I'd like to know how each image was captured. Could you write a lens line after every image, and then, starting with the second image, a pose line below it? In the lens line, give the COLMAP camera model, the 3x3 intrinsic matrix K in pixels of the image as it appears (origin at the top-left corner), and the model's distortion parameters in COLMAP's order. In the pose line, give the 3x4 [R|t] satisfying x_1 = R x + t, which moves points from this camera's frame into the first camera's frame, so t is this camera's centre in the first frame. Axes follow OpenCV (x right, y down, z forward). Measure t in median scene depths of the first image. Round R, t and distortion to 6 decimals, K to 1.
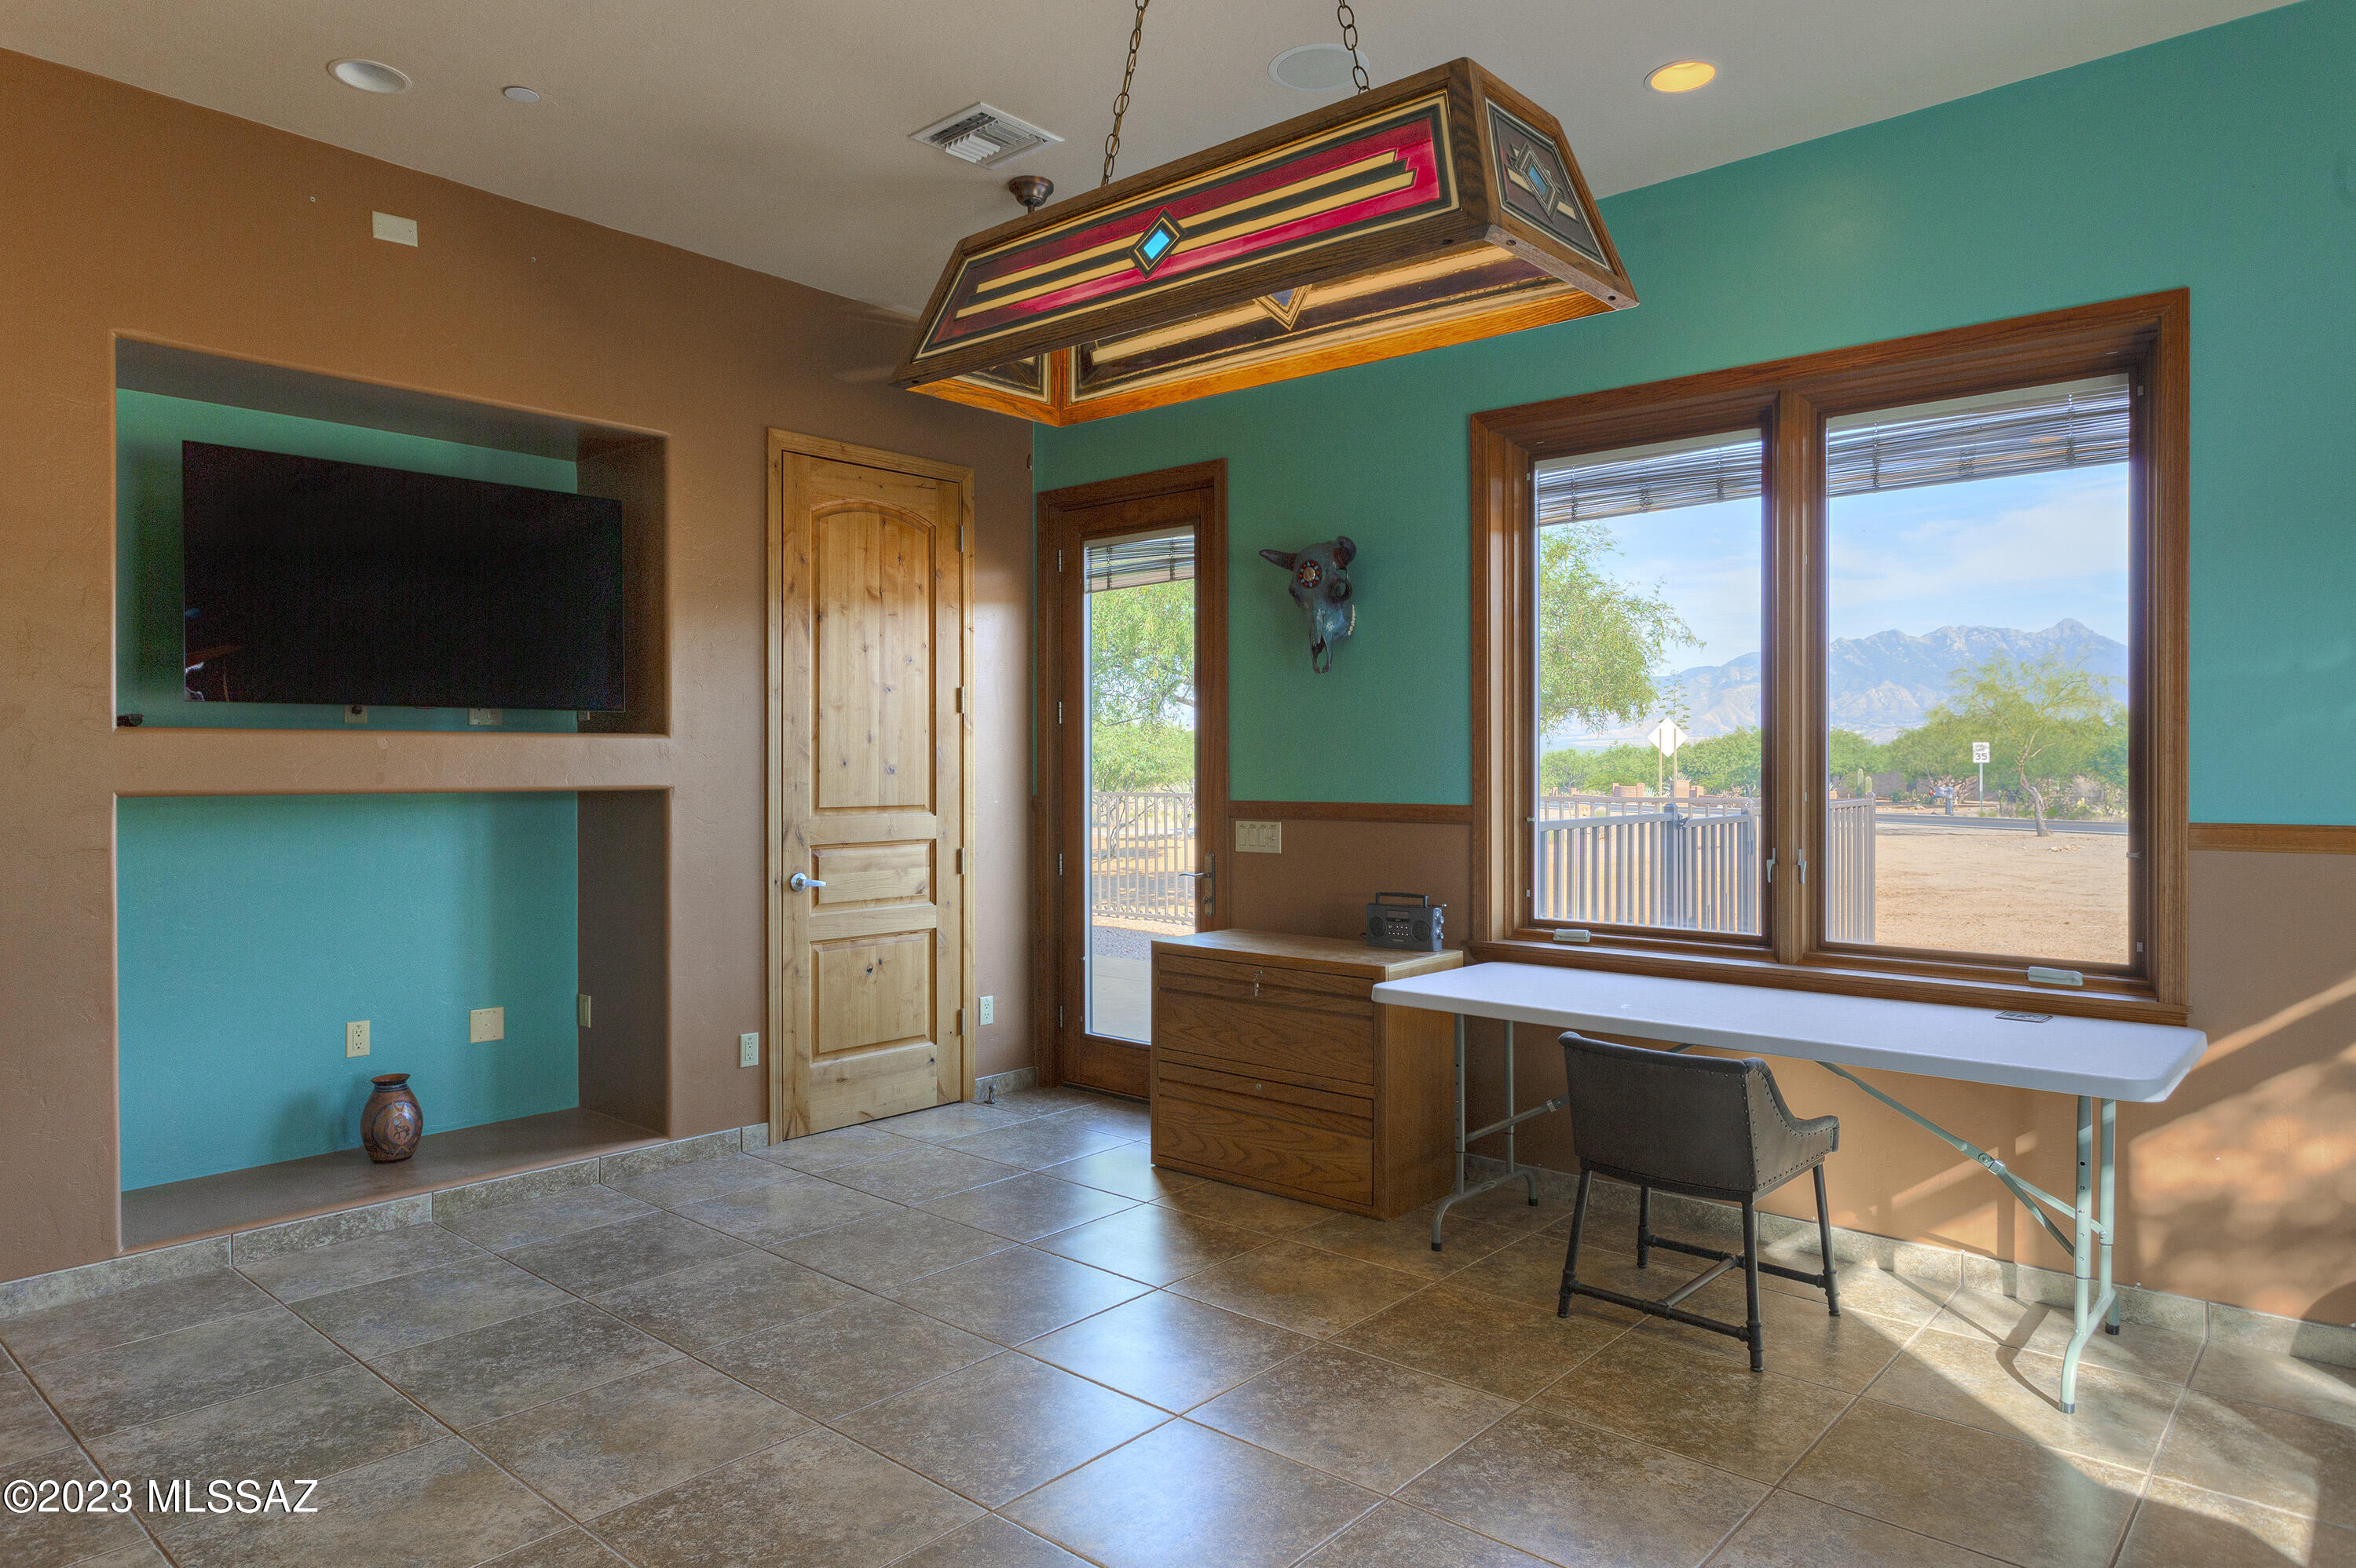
lens RADIAL K [[1420.6, 0, 1169.8], [0, 1420.6, 774.0], [0, 0, 1]] dist [-0.005122, 0.002624]
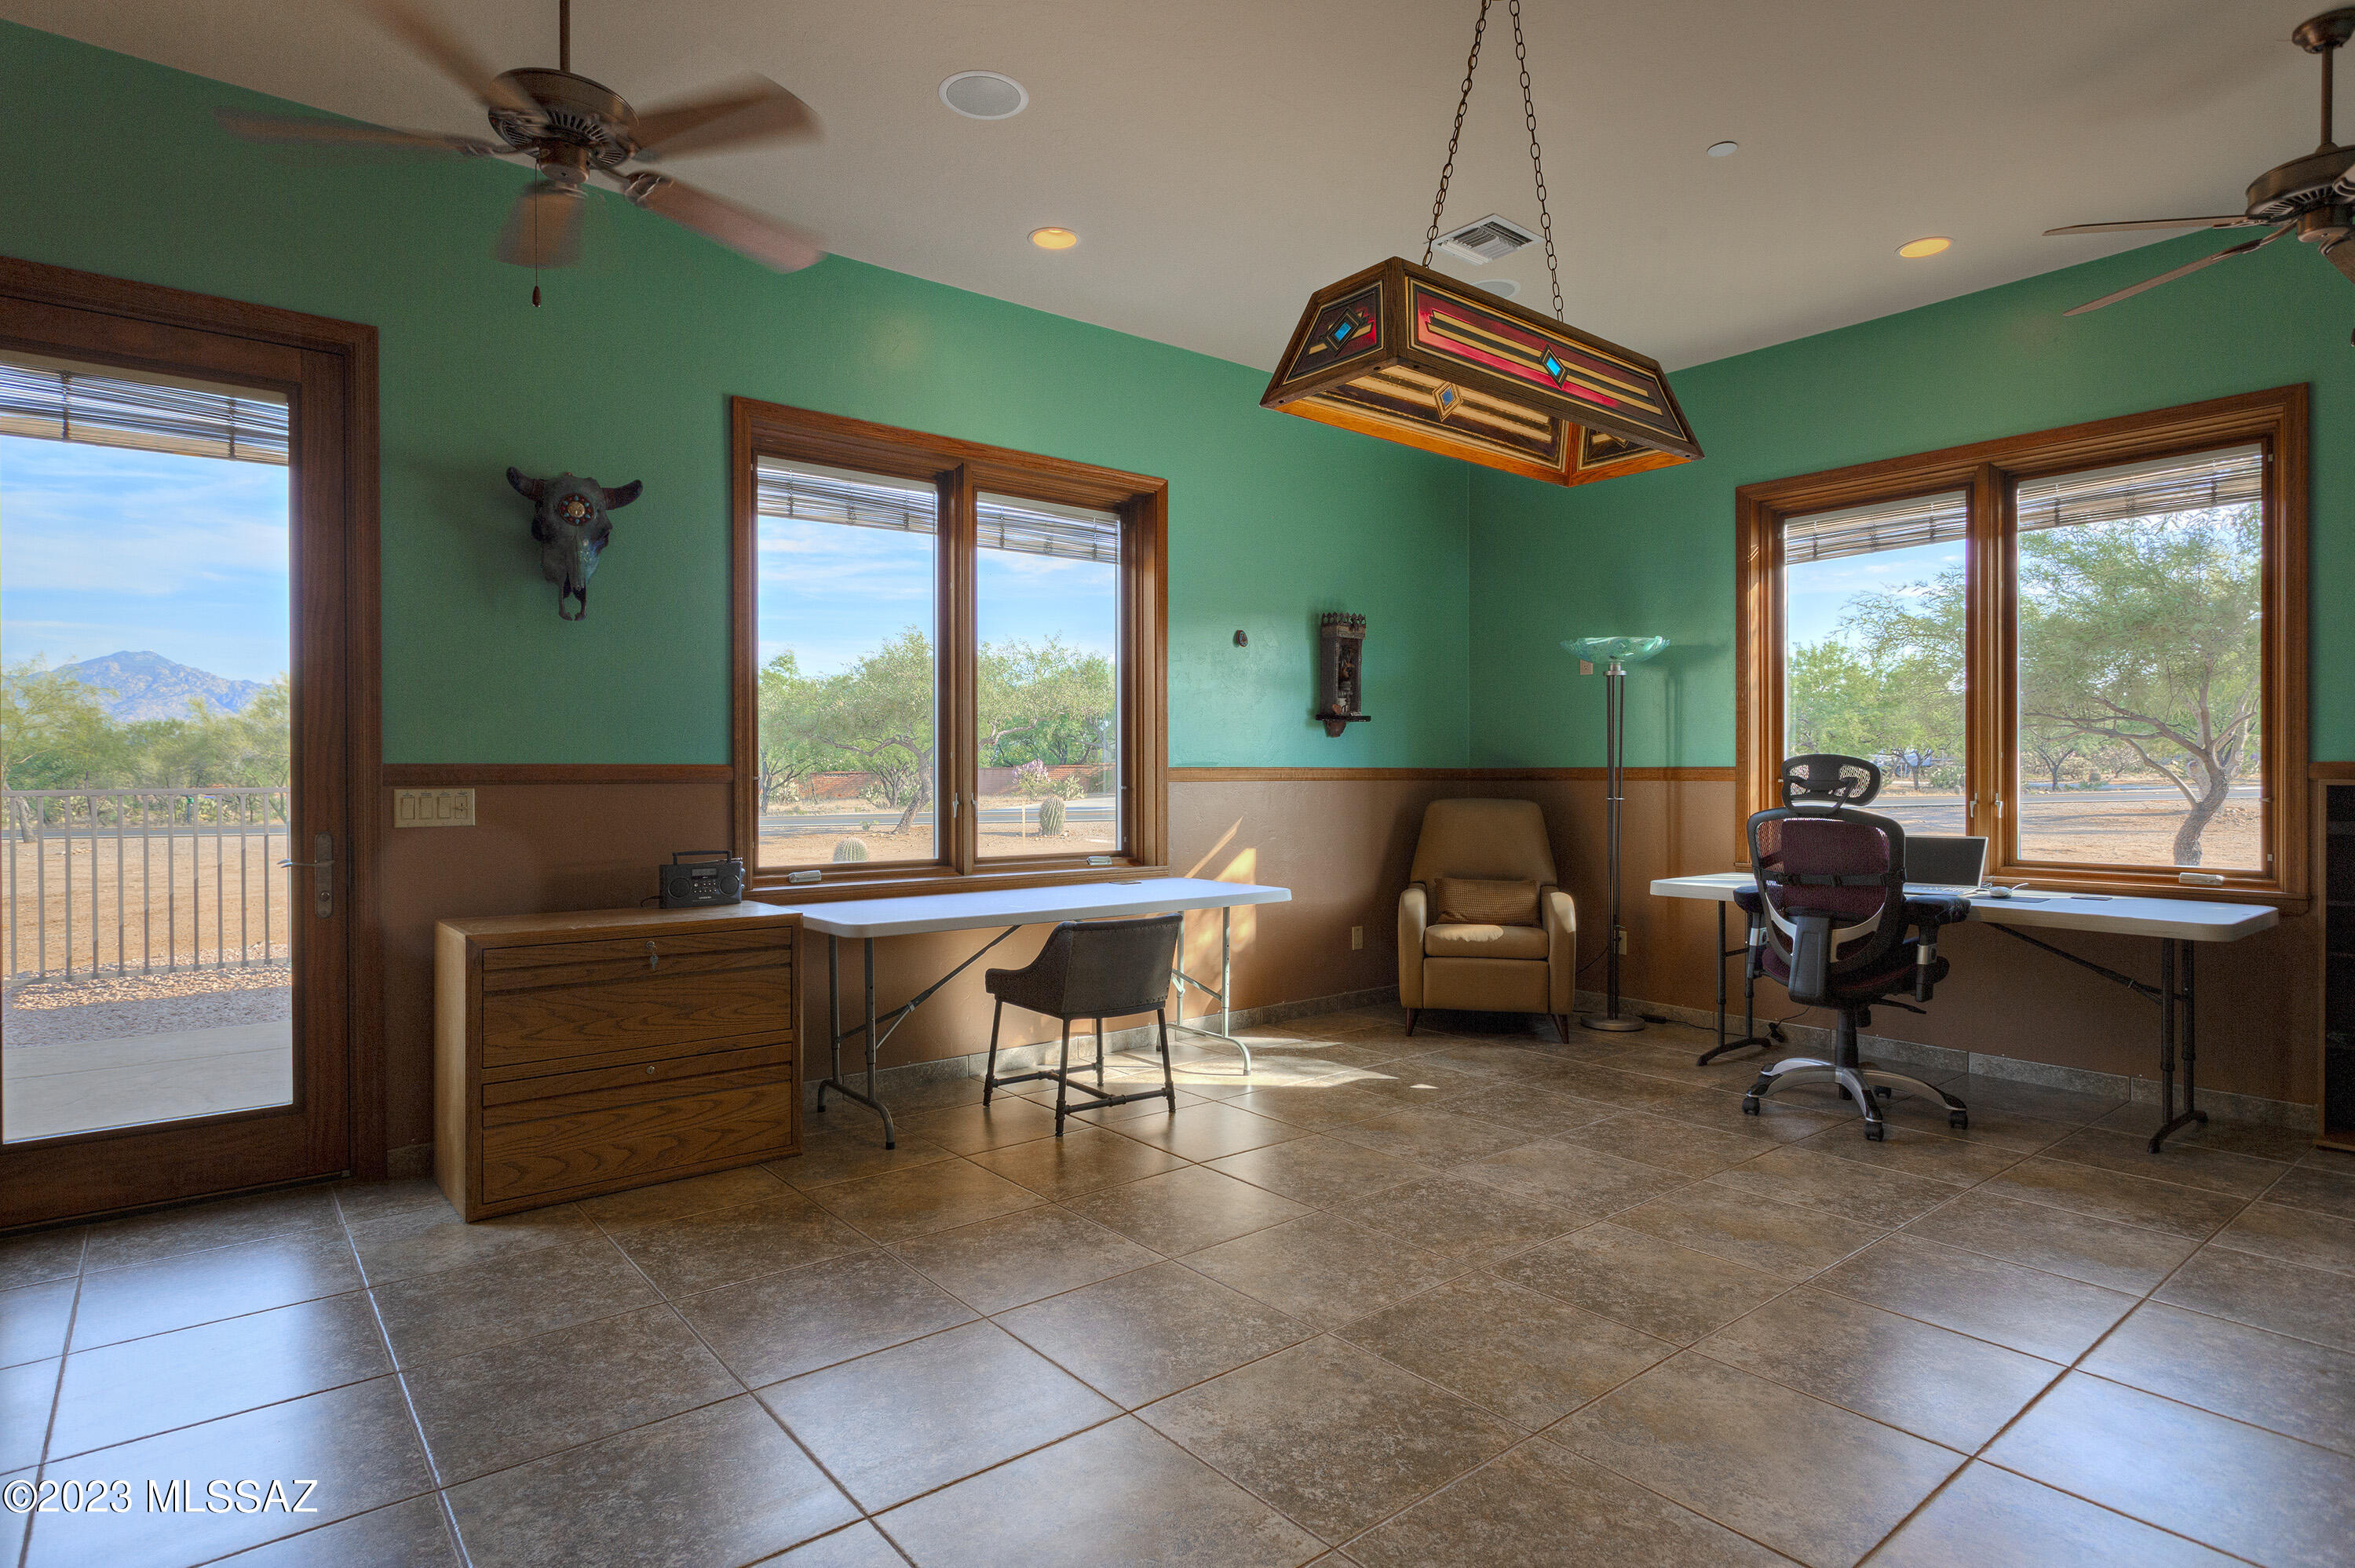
lens RADIAL K [[1210.8, 0, 1163.8], [0, 1210.8, 783.1], [0, 0, 1]] dist [0.000370, 0.000817]
pose [[0.186902, -0.009426, 0.982333, -0.665390], [0.006097, 0.999946, 0.008435, 0.032704], [-0.982360, 0.004413, 0.186949, 0.554001]]
